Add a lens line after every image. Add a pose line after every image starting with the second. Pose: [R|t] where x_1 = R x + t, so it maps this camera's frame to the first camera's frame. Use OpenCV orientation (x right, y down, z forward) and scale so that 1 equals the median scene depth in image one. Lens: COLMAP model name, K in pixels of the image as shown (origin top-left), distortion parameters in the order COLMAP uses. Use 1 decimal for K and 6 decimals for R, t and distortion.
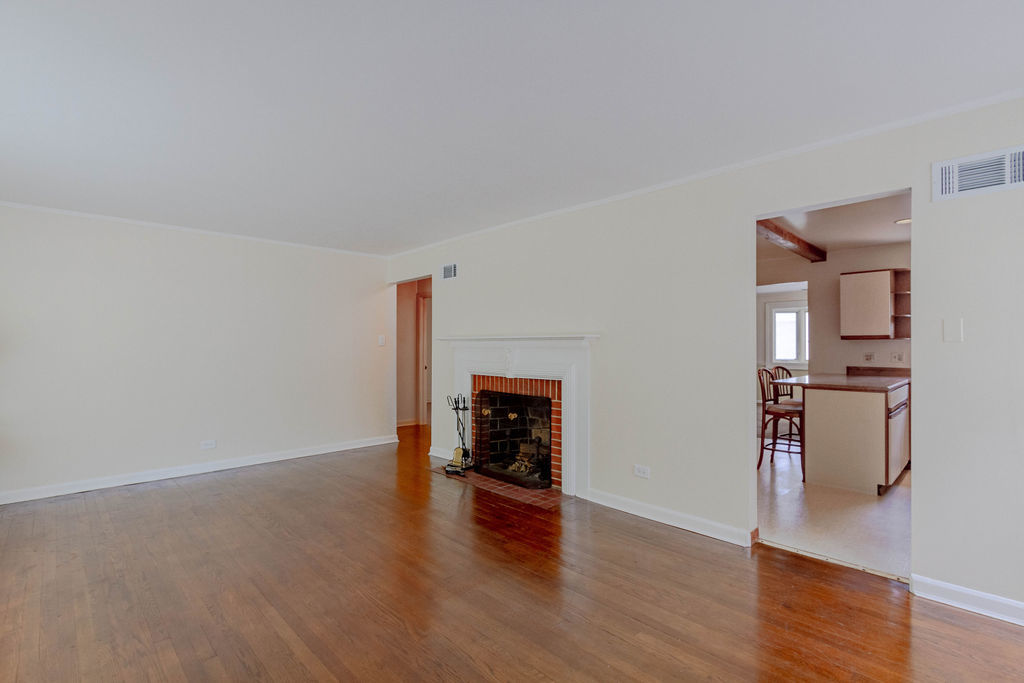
lens RADIAL K [[480.2, 0, 525.4], [0, 480.2, 348.8], [0, 0, 1]] dist [0.000699, -0.000077]
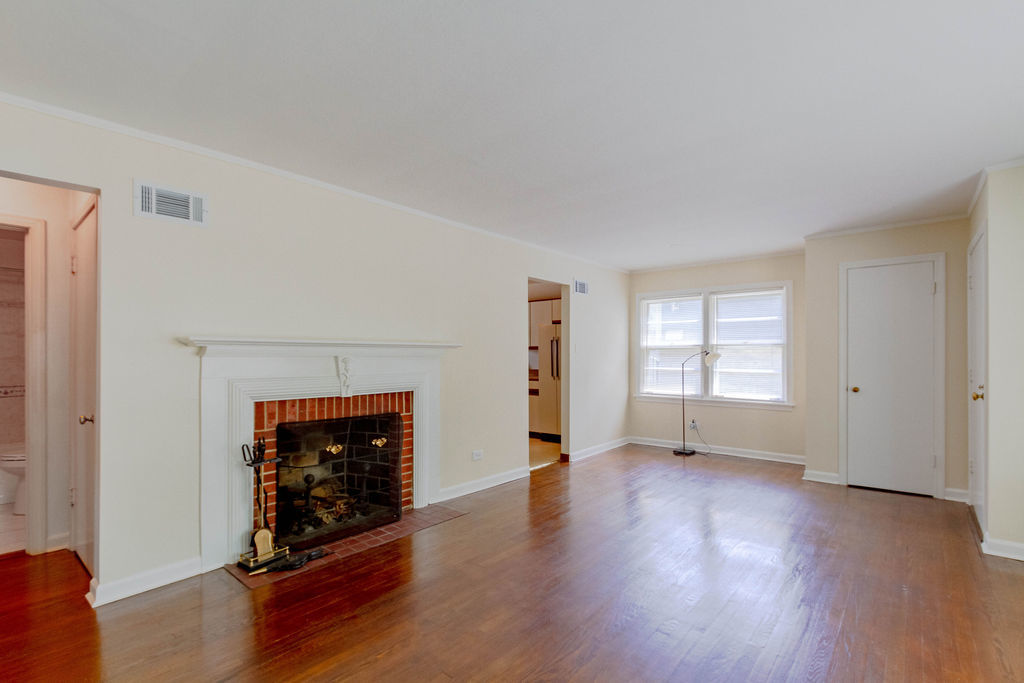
lens RADIAL K [[480.2, 0, 525.4], [0, 480.2, 348.8], [0, 0, 1]] dist [0.000699, -0.000077]
pose [[-0.100451, 0.010260, 0.994889, -0.851389], [0.005170, 0.999939, -0.009791, -0.005930], [-0.994929, 0.004161, -0.100498, 0.840580]]
